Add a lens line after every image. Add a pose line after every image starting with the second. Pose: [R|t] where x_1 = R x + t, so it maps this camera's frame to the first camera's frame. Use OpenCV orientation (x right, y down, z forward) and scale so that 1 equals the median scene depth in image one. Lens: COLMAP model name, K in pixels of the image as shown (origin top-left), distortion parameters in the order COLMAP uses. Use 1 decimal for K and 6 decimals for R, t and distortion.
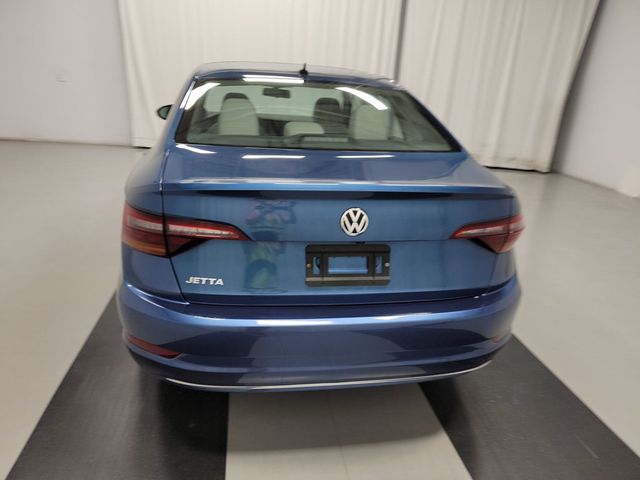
lens RADIAL K [[437.2, 0, 320.0], [0, 437.2, 240.0], [0, 0, 1]] dist [0.001267, -0.002274]
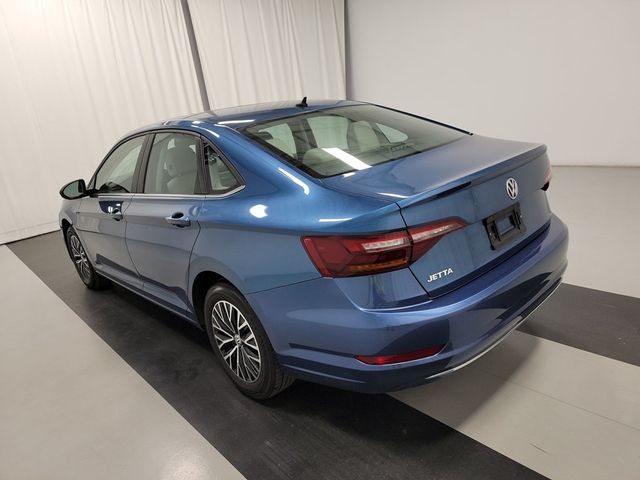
lens RADIAL K [[437.2, 0, 320.0], [0, 437.2, 240.0], [0, 0, 1]] dist [0.001267, -0.002274]
pose [[0.826749, -0.329694, 0.455838, -1.014024], [0.358631, 0.933158, 0.024481, -0.131570], [-0.433441, 0.143238, 0.889726, 0.105580]]
